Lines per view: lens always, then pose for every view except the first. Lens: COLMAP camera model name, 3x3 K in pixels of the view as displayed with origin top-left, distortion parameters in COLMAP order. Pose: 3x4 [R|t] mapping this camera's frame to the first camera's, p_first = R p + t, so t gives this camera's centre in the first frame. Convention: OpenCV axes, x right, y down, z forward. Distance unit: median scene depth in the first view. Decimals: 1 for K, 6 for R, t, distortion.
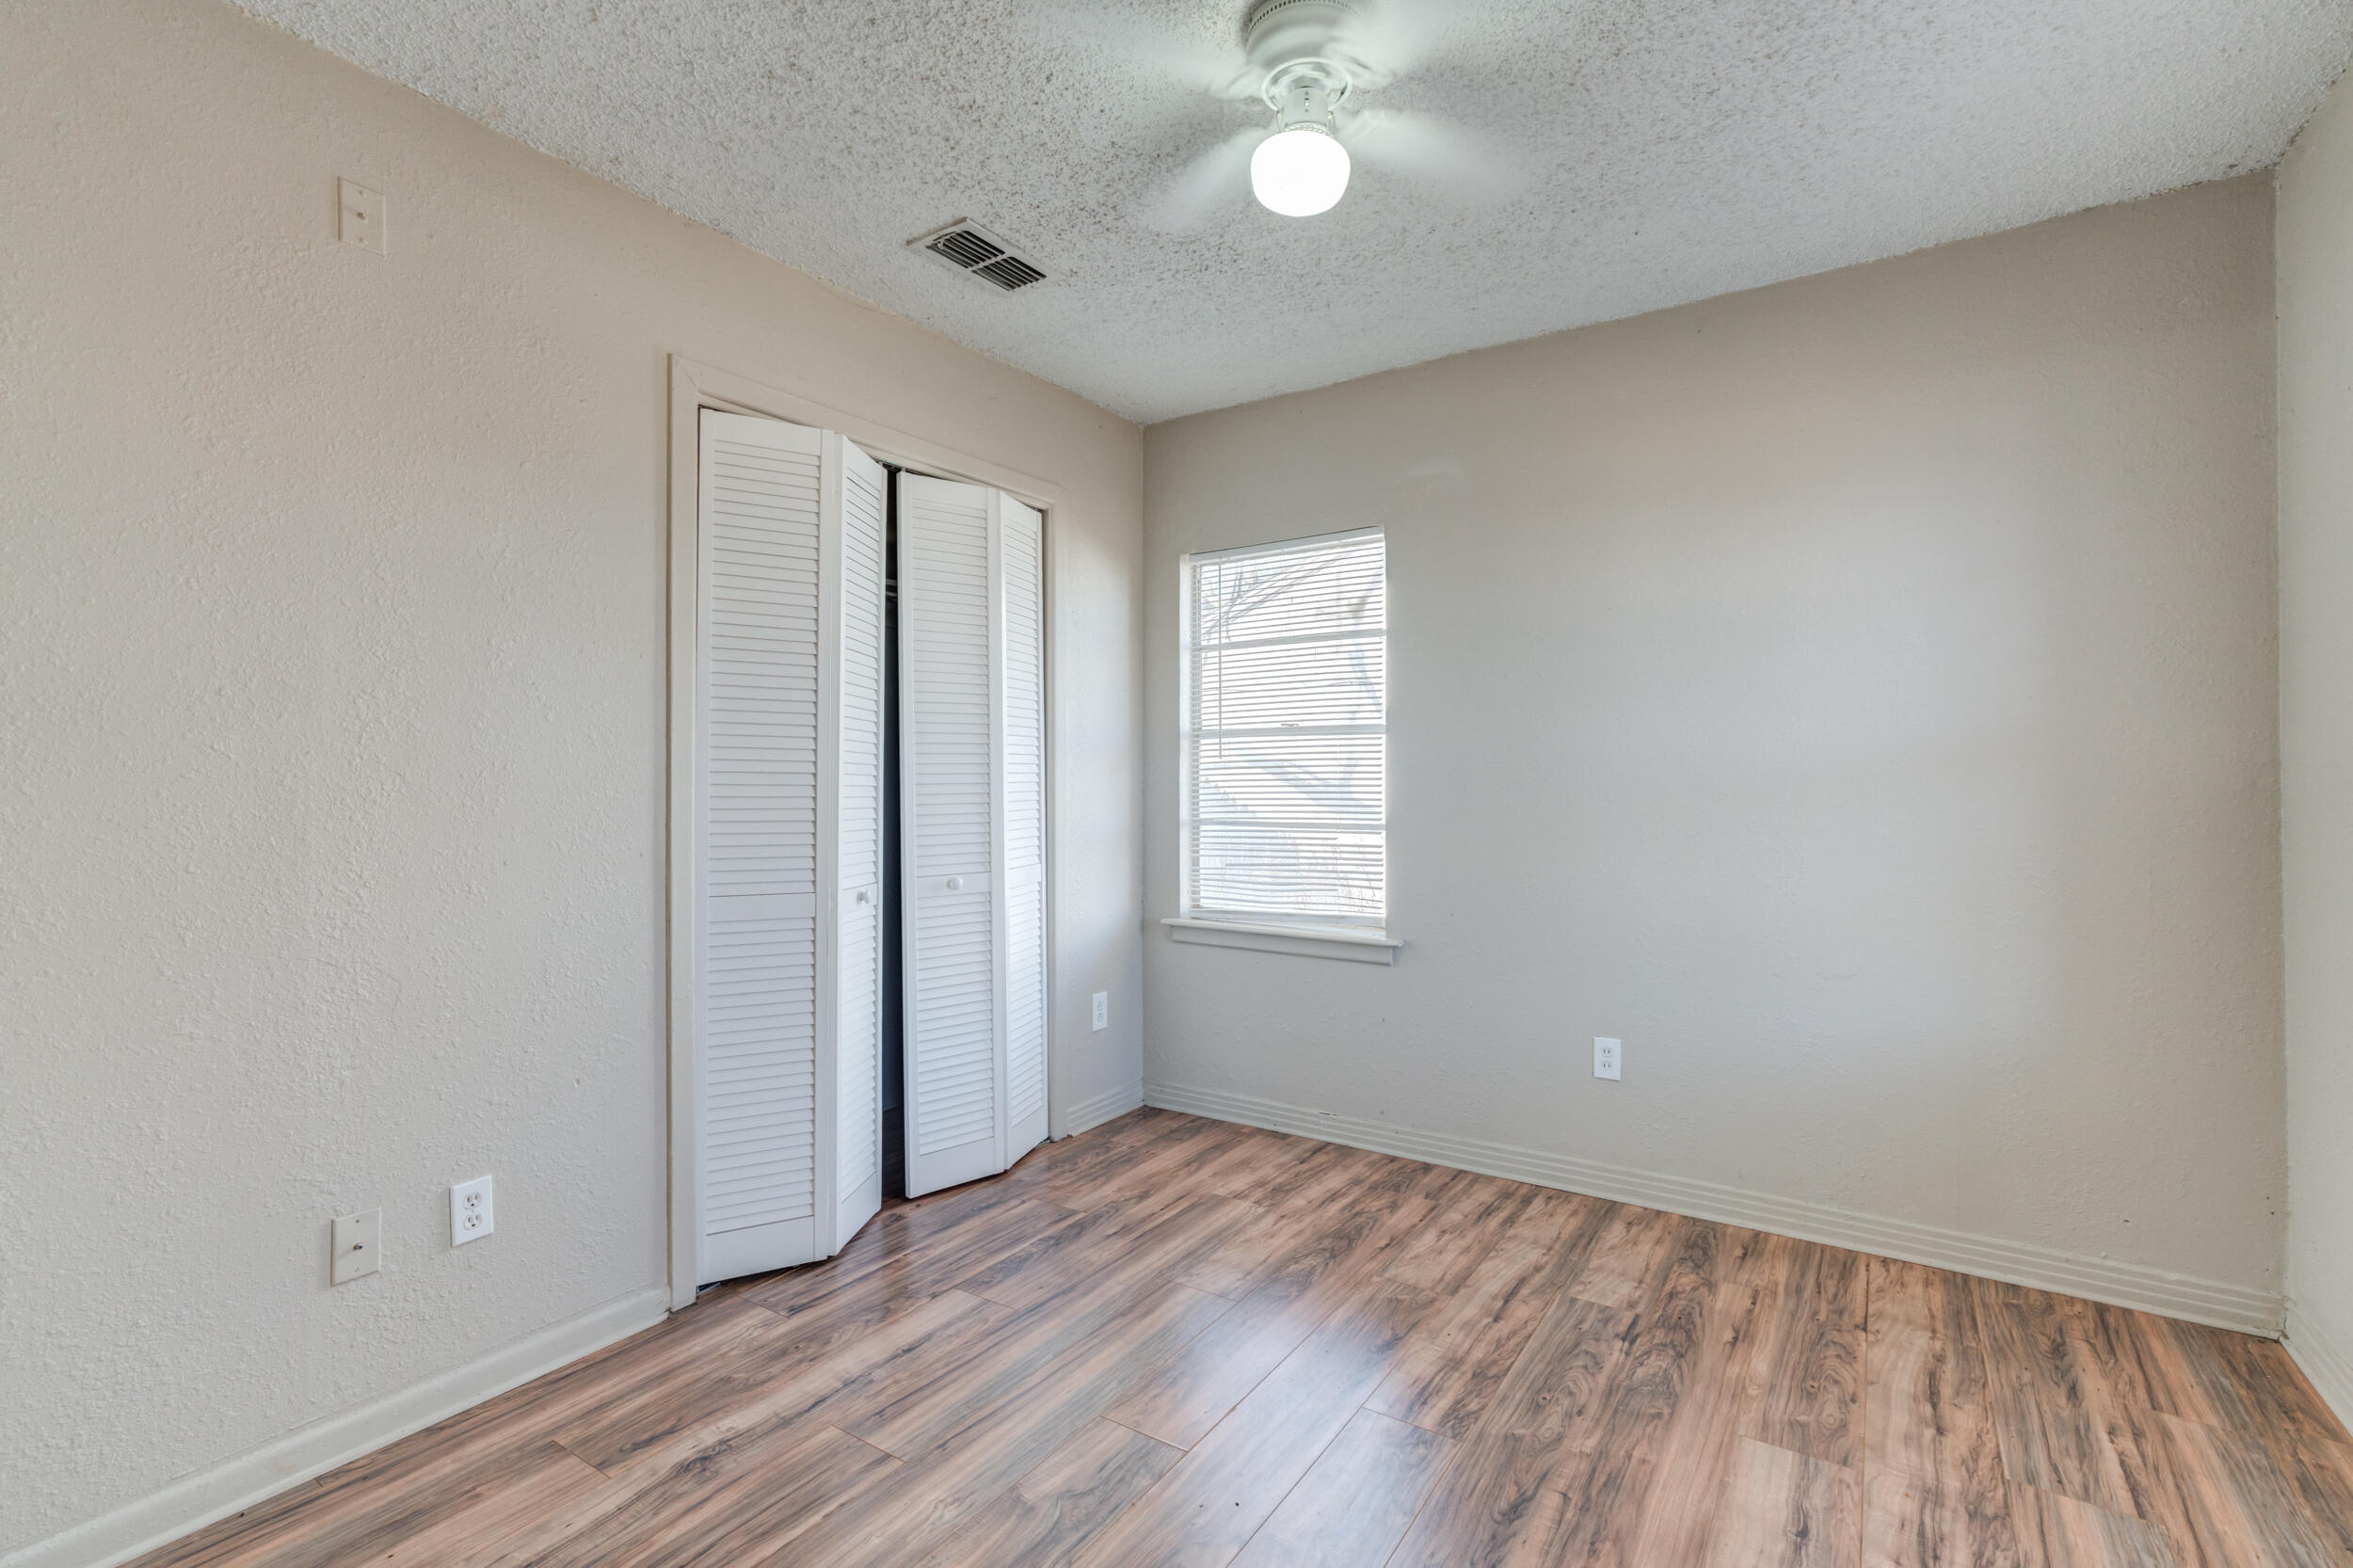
lens RADIAL K [[1069.4, 0, 1182.4], [0, 1069.4, 778.2], [0, 0, 1]] dist [-0.012987, 0.012520]
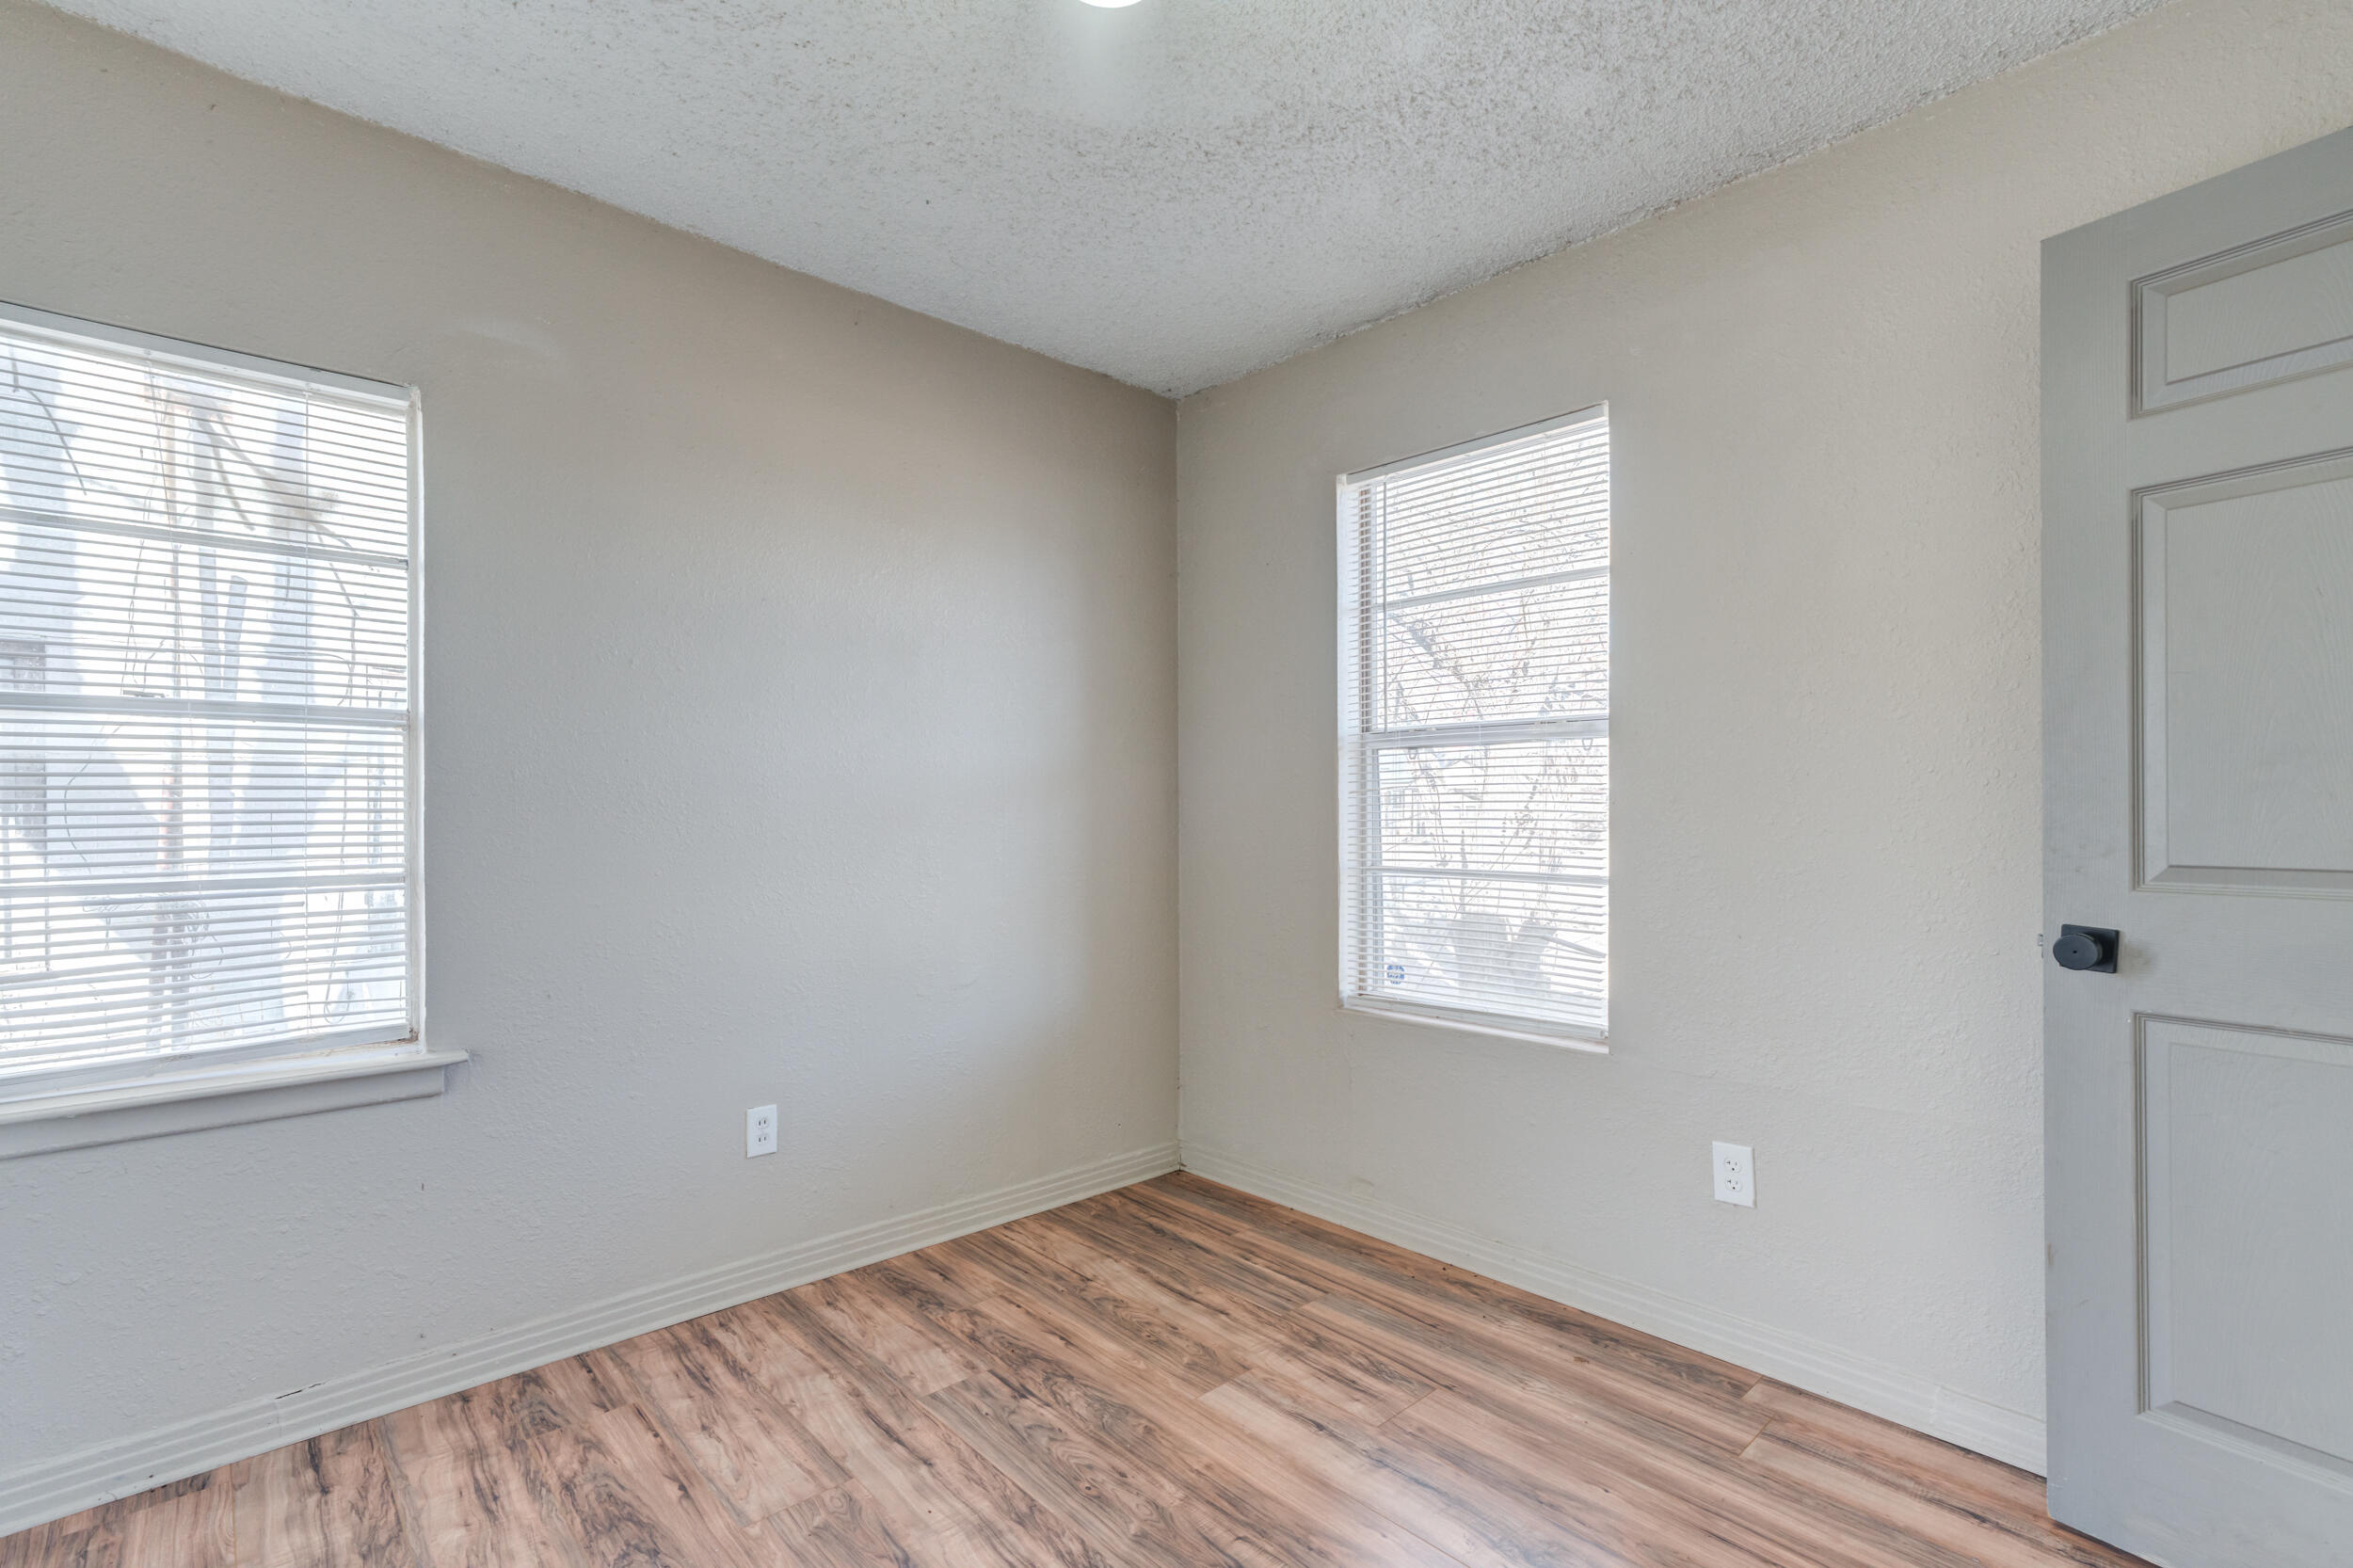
lens RADIAL K [[1069.4, 0, 1183.5], [0, 1069.4, 809.0], [0, 0, 1]] dist [-0.012987, 0.012520]
pose [[0.241671, -0.002117, 0.970356, -0.423437], [-0.004762, 0.999983, 0.003368, 0.003163], [-0.970347, -0.005435, 0.241657, 0.581279]]
